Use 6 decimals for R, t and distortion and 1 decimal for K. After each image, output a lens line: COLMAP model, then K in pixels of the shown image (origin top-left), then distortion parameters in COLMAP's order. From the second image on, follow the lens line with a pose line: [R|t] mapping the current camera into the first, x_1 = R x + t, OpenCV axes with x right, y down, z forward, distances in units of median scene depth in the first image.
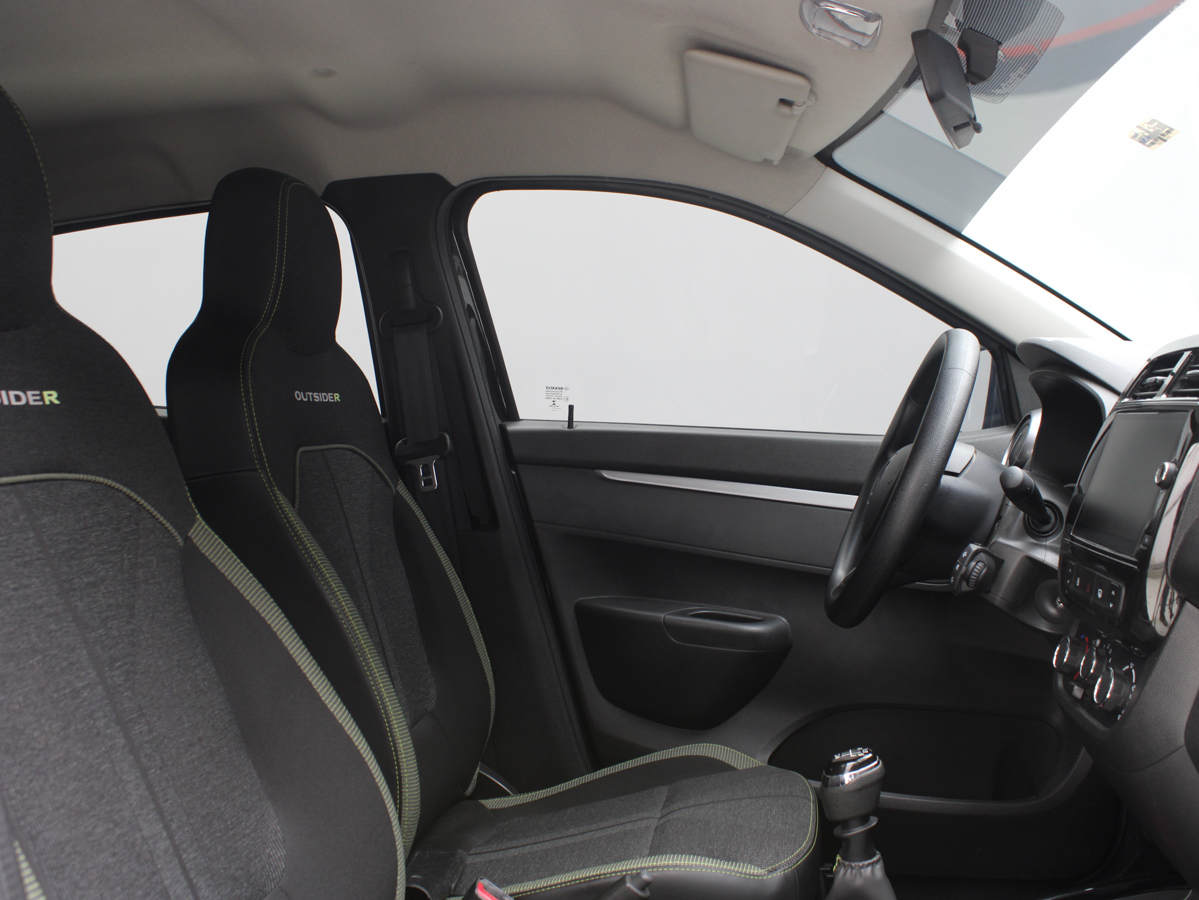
lens RADIAL K [[1248.1, 0, 599.5], [0, 1248.1, 450.0], [0, 0, 1]] dist [-0.155044, 0.211259]
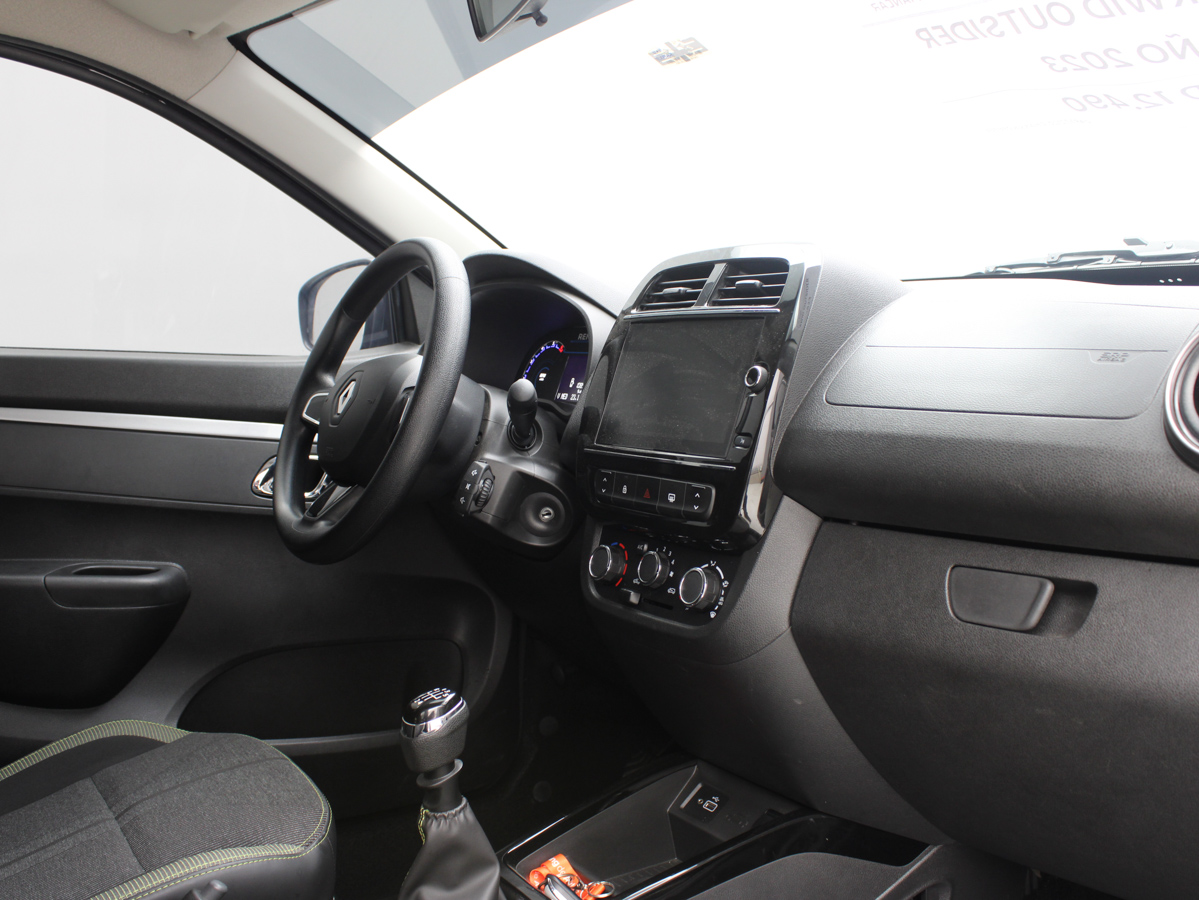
lens RADIAL K [[1248.1, 0, 599.5], [0, 1248.1, 450.0], [0, 0, 1]] dist [-0.155044, 0.211259]
pose [[0.763664, -0.060984, 0.642727, -0.277550], [0.025196, 0.997586, 0.064717, 0.007825], [-0.645122, -0.033228, 0.763357, 0.222699]]
